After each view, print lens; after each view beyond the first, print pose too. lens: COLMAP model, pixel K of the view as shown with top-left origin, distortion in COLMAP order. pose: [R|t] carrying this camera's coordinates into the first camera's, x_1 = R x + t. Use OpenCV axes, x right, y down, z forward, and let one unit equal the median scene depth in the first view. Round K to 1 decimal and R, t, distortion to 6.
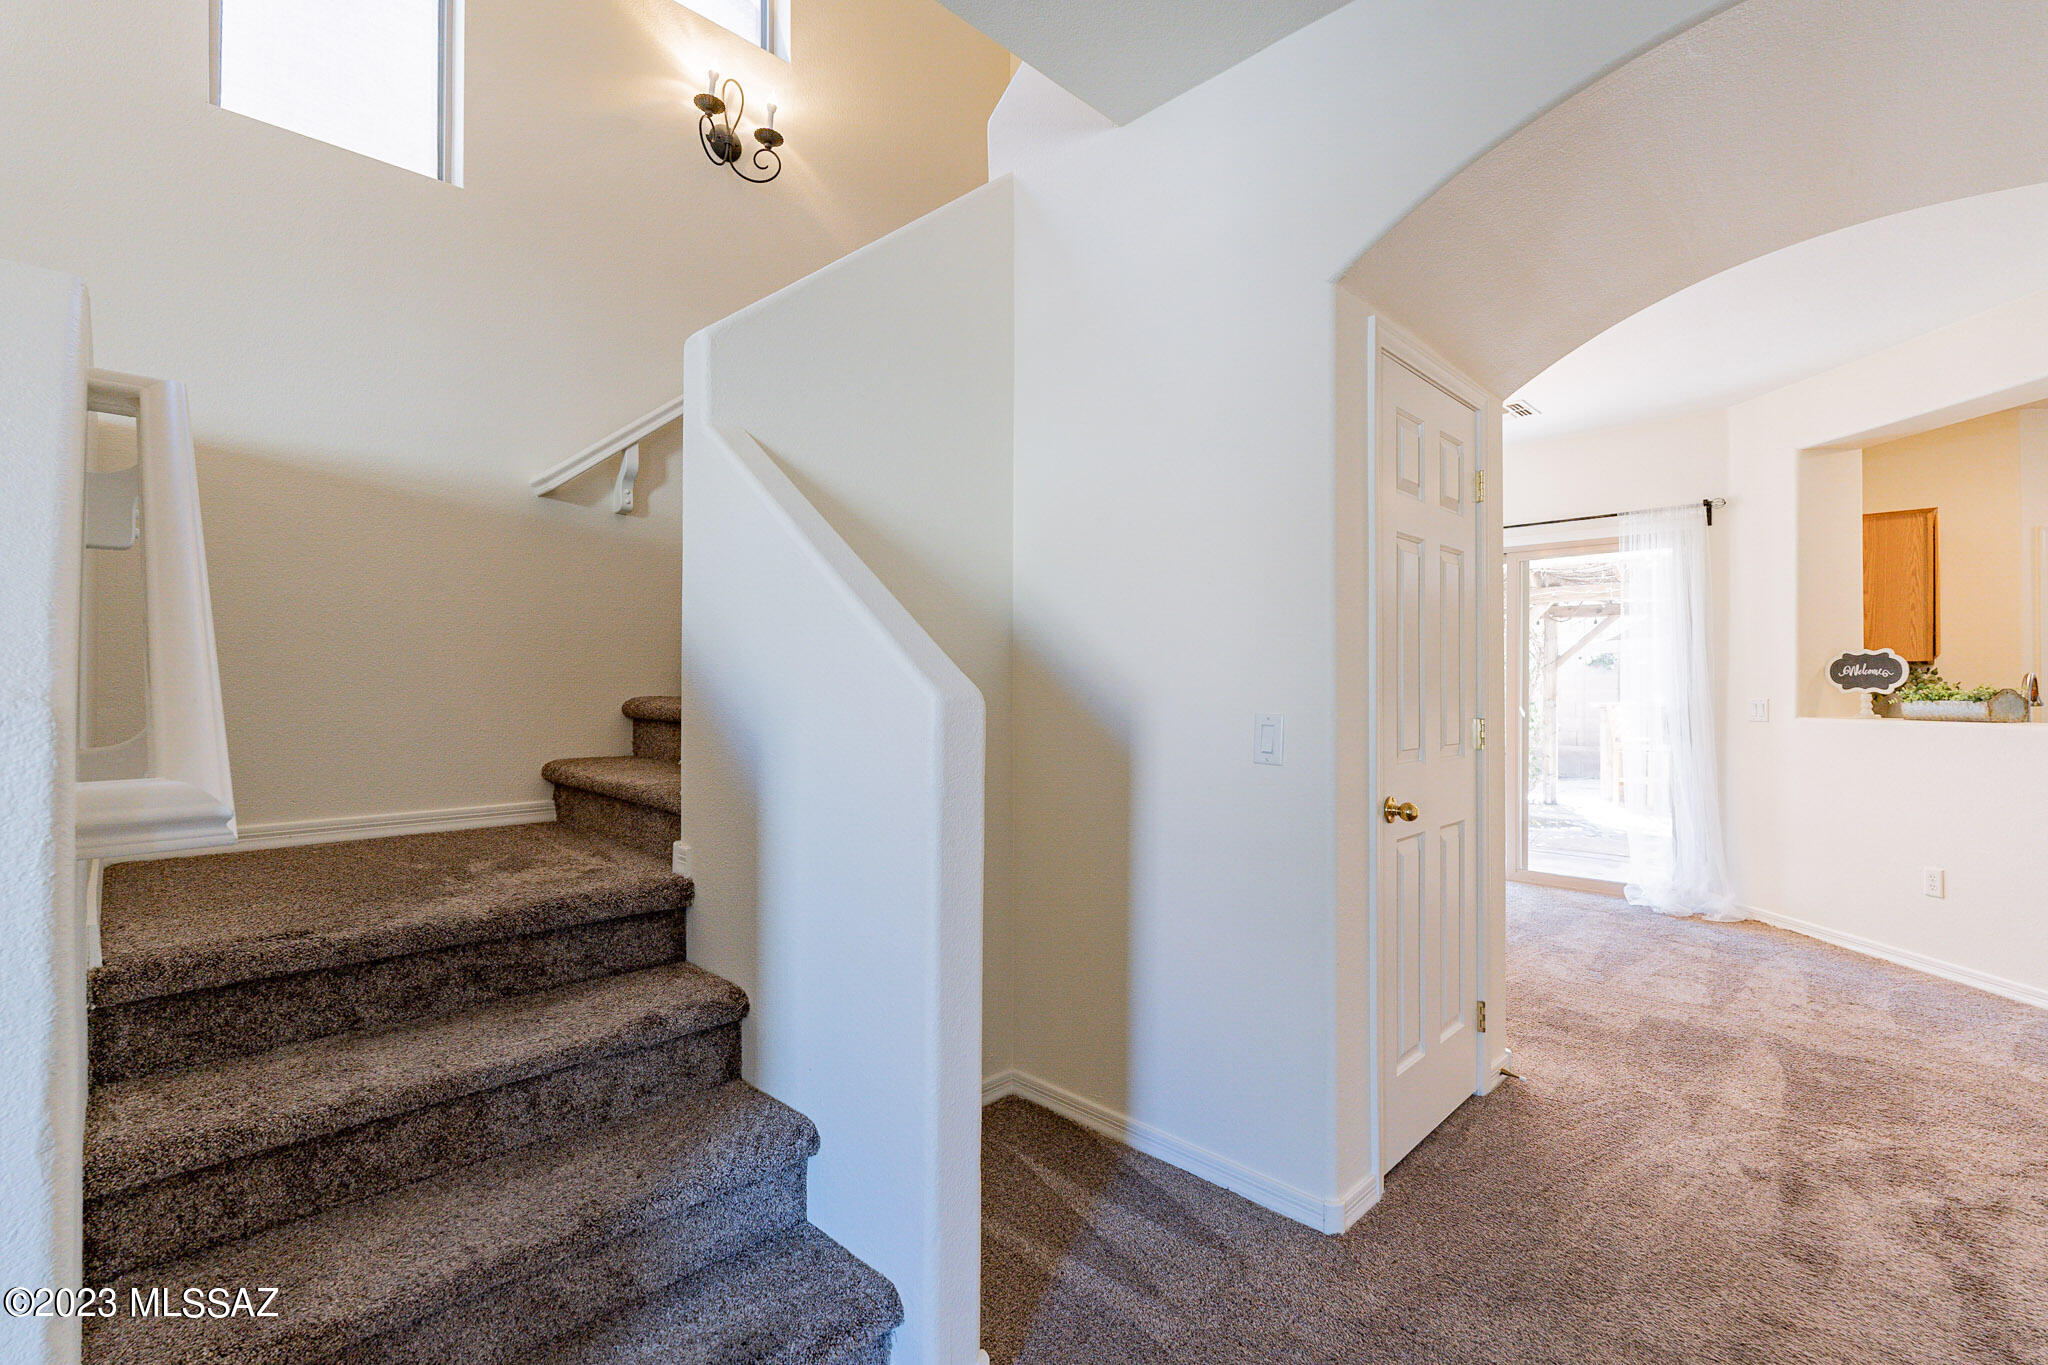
lens RADIAL K [[909.3, 0, 1012.2], [0, 909.3, 683.4], [0, 0, 1]] dist [-0.003251, -0.000444]
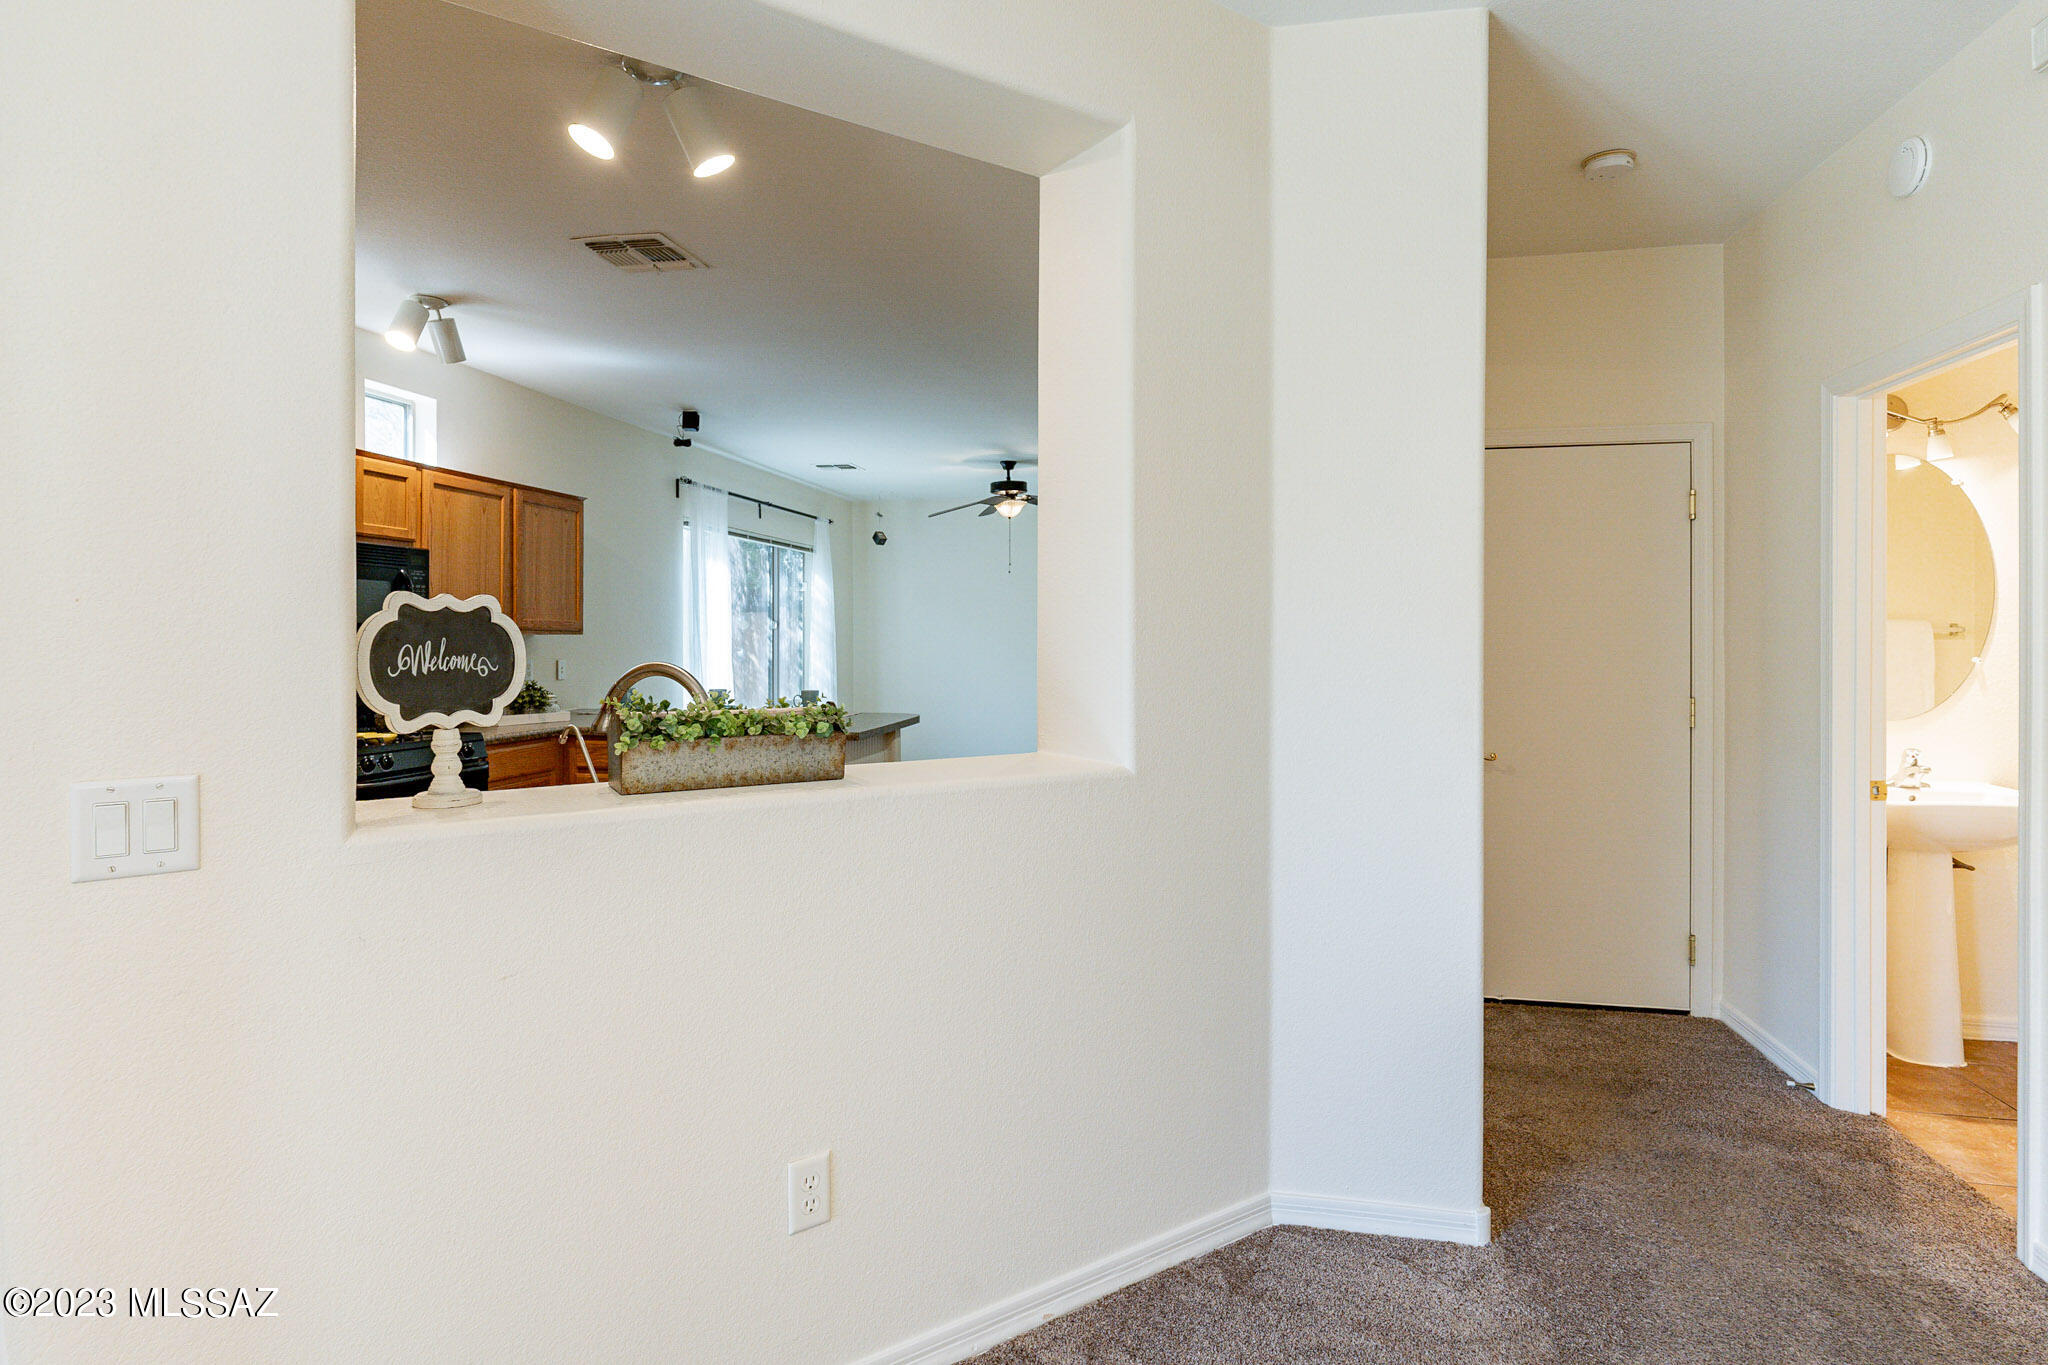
lens RADIAL K [[1047.3, 0, 1028.0], [0, 1047.3, 638.7], [0, 0, 1]] dist [-0.003925, 0.002591]
pose [[-0.537875, -0.000290, 0.843025, 0.513777], [-0.001783, 0.999998, -0.000793, -0.021985], [-0.843023, -0.001929, -0.537874, 1.040102]]
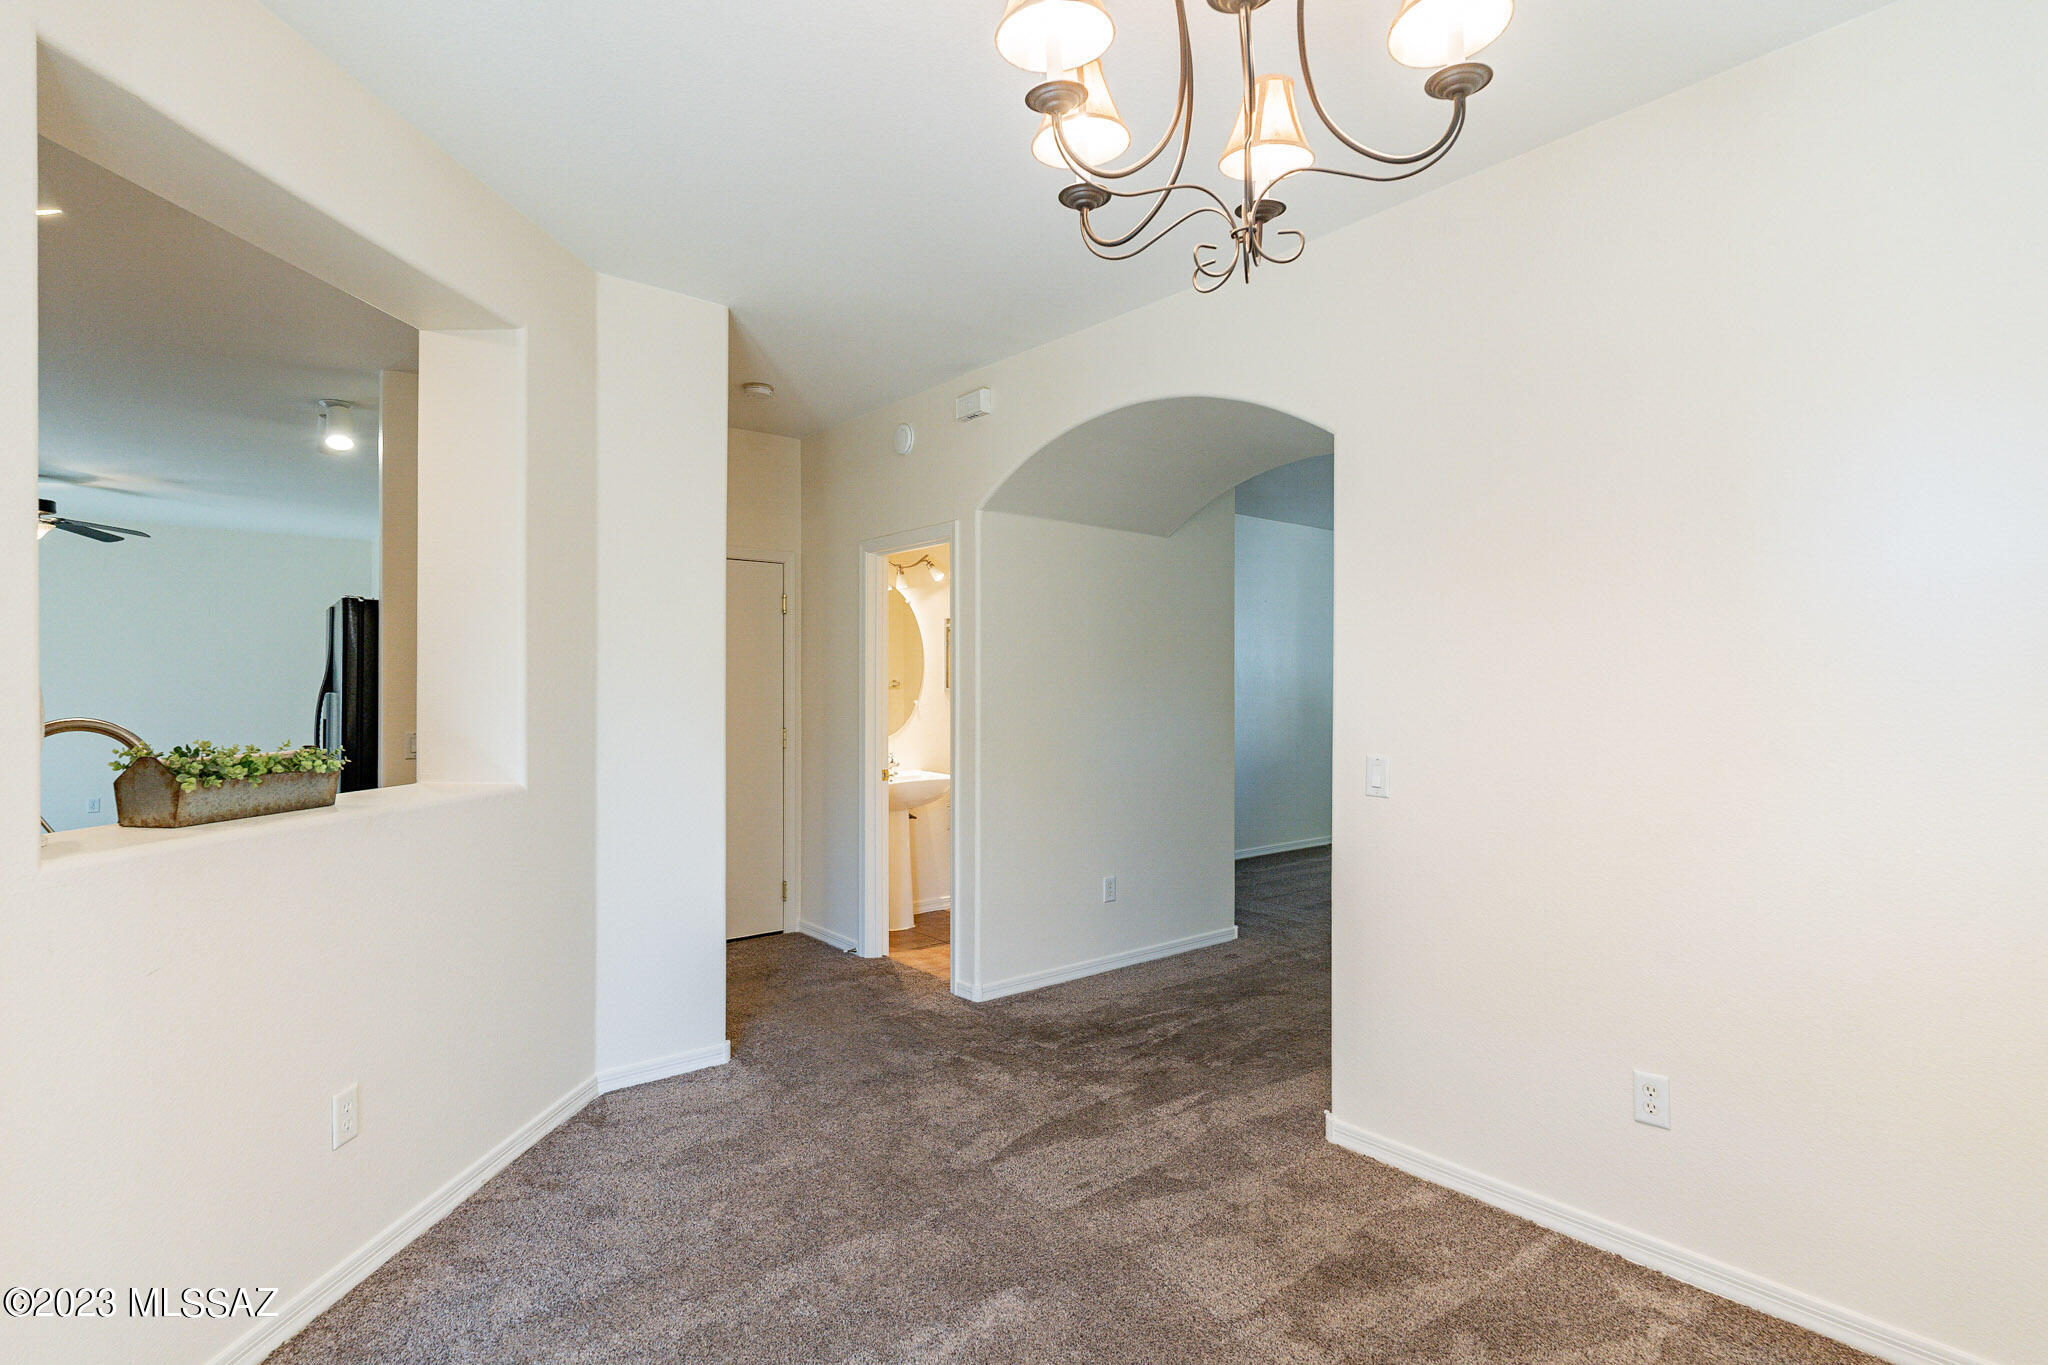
lens RADIAL K [[1047.3, 0, 1025.6], [0, 1047.3, 687.7], [0, 0, 1]] dist [-0.003925, 0.002591]
pose [[-0.994494, 0.000413, 0.104788, 0.499237], [0.000303, 0.999999, -0.001060, -0.025558], [-0.104789, -0.001023, -0.994494, 1.393808]]
